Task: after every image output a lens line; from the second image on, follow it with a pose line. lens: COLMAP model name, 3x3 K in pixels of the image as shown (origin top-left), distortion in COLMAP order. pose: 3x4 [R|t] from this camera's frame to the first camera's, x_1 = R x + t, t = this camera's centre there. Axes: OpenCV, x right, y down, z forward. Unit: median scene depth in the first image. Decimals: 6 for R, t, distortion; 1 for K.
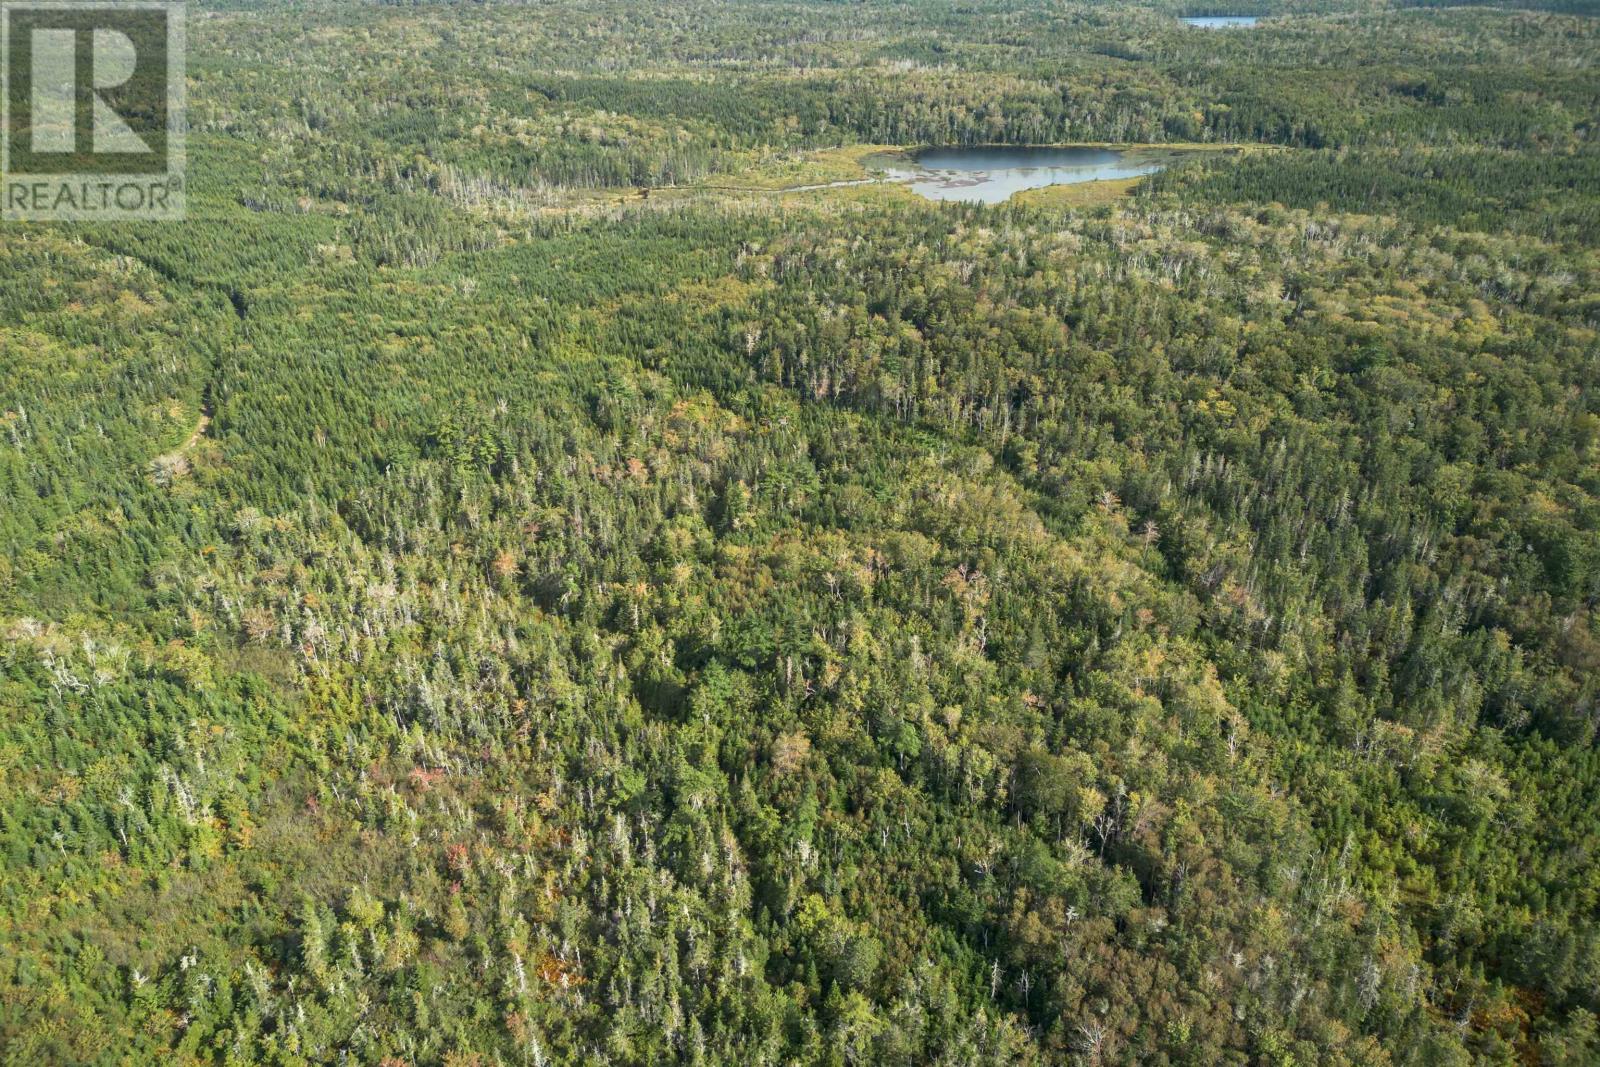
lens RADIAL K [[1124.1, 0, 798.6], [0, 1124.1, 531.1], [0, 0, 1]] dist [0.077089, -0.076642]
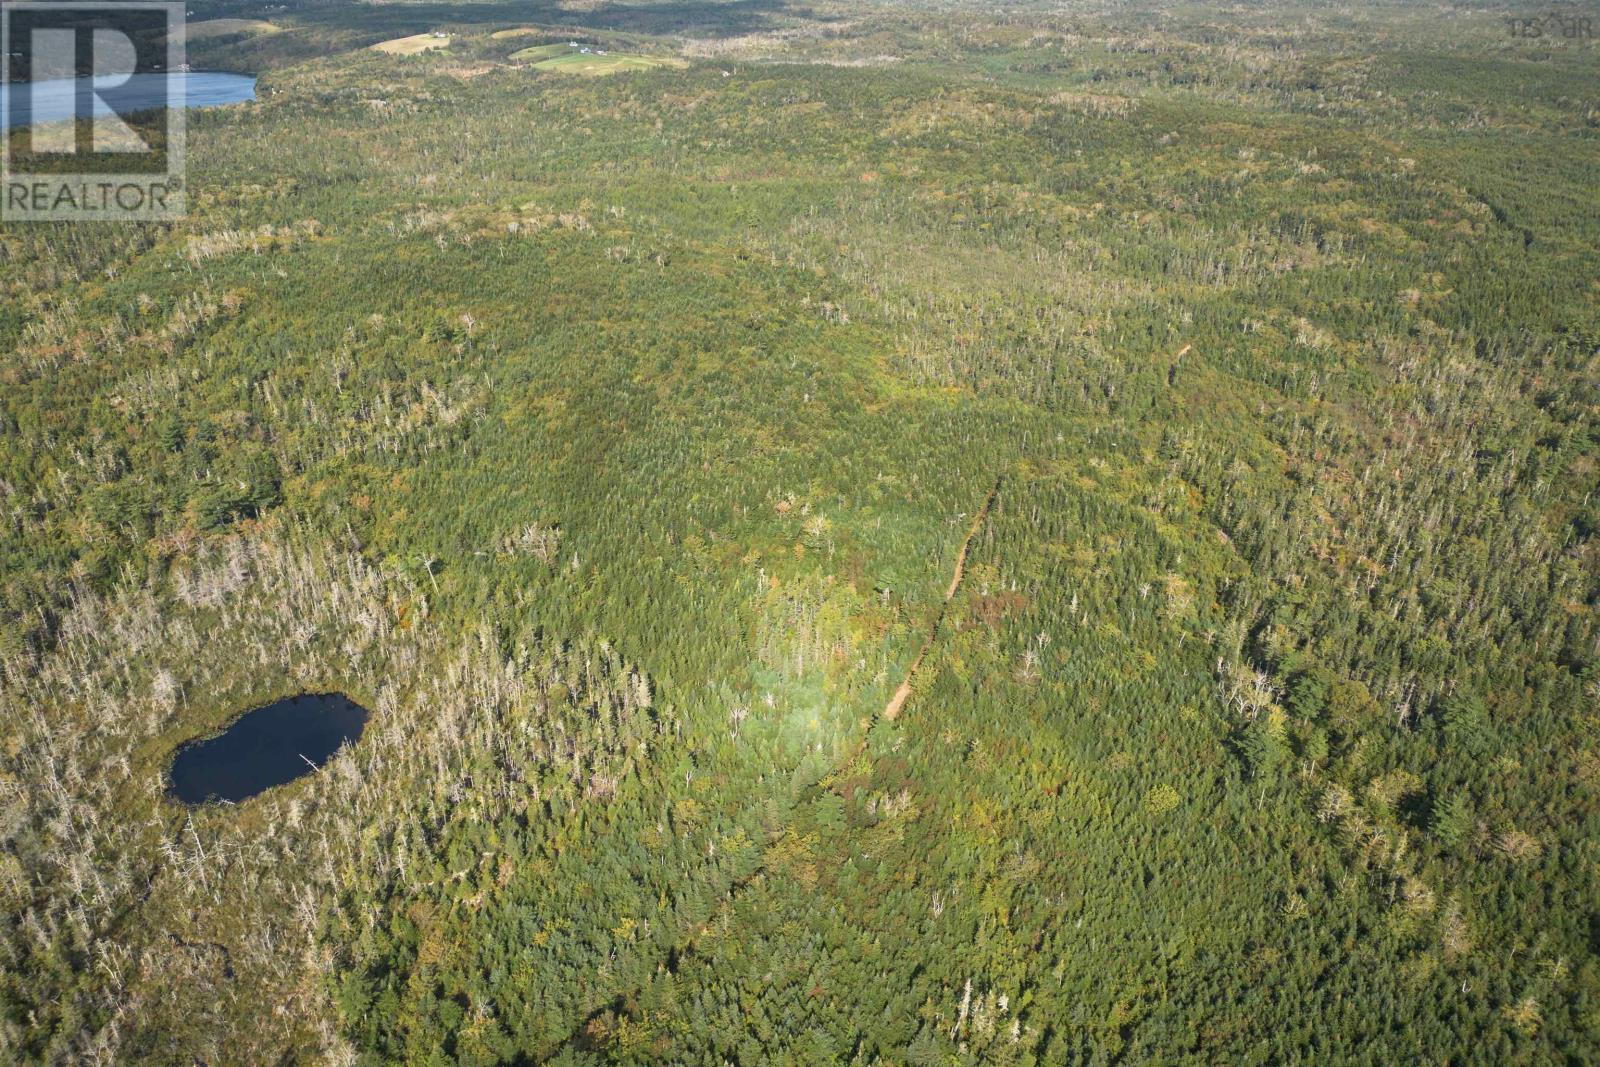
lens RADIAL K [[1124.1, 0, 798.6], [0, 1124.1, 531.1], [0, 0, 1]] dist [0.077089, -0.076642]
pose [[0.412866, 0.417801, -0.809311, 0.645348], [-0.427746, 0.873434, 0.232692, 0.251386], [0.804099, 0.250109, 0.539324, -0.638922]]
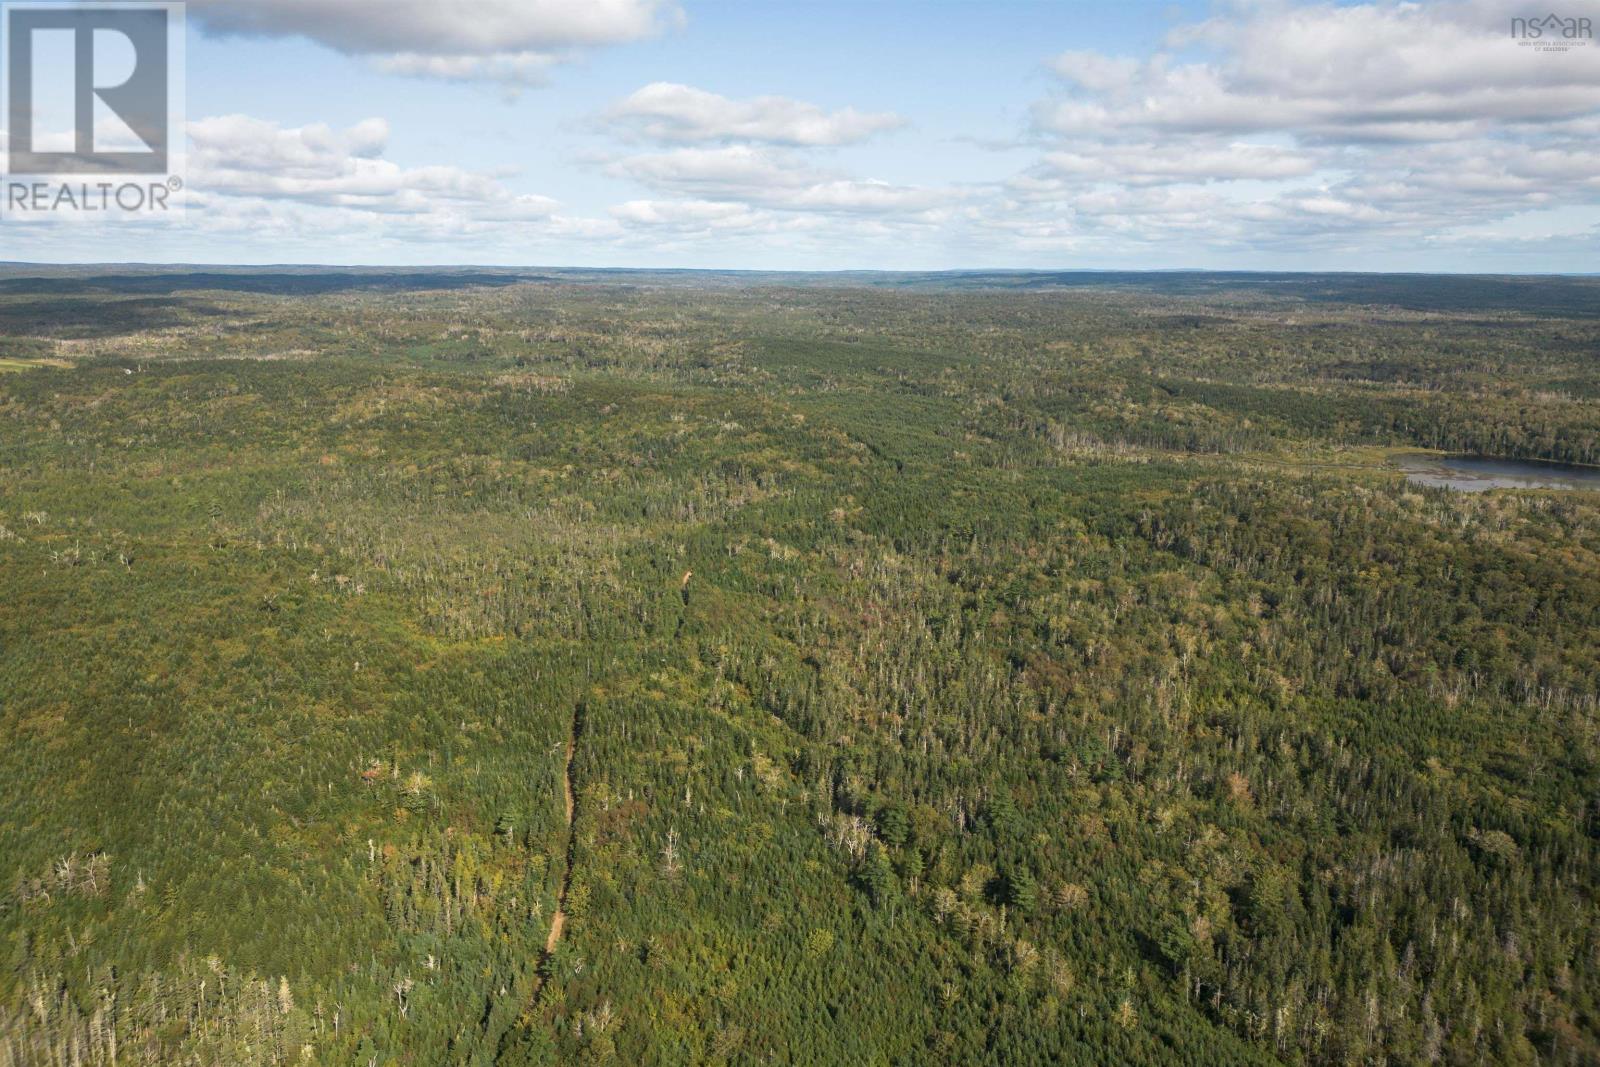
lens RADIAL K [[1118.5, 0, 798.6], [0, 1118.5, 472.0], [0, 0, 1]] dist [0.114747, -0.181169]
pose [[0.801834, 0.119806, -0.585413, 0.649375], [-0.288729, 0.935417, -0.204035, 0.326930], [0.523161, 0.332628, 0.784641, -0.779597]]
